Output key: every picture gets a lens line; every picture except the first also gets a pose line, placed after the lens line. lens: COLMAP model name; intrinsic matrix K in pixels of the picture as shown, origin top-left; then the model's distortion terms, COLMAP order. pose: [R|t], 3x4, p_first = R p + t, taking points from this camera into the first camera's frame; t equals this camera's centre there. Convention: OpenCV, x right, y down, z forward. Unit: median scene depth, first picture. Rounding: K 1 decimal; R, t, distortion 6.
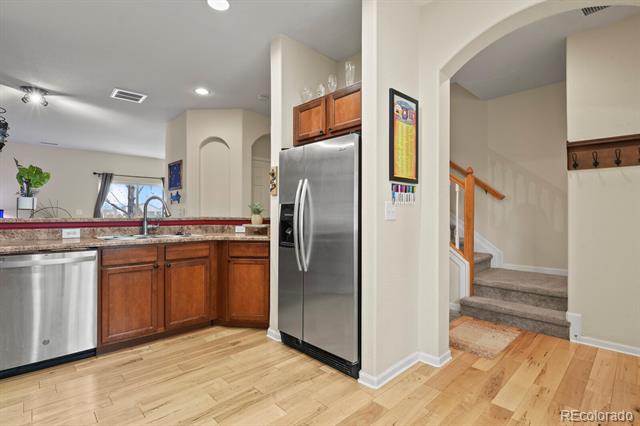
lens RADIAL K [[311.5, 0, 321.5], [0, 311.5, 213.2], [0, 0, 1]] dist [-0.001011, -0.002350]
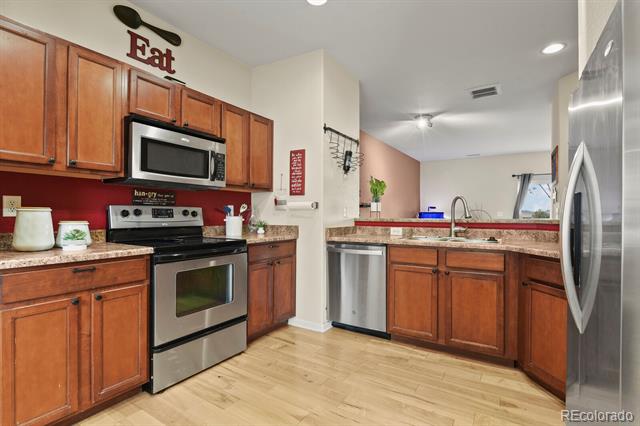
lens RADIAL K [[311.5, 0, 323.9], [0, 311.5, 213.3], [0, 0, 1]] dist [-0.001011, -0.002350]
pose [[0.237715, -0.006063, -0.971316, 0.283438], [-0.001402, 0.999977, -0.006585, 0.003779], [0.971334, 0.002927, 0.237701, 0.433119]]
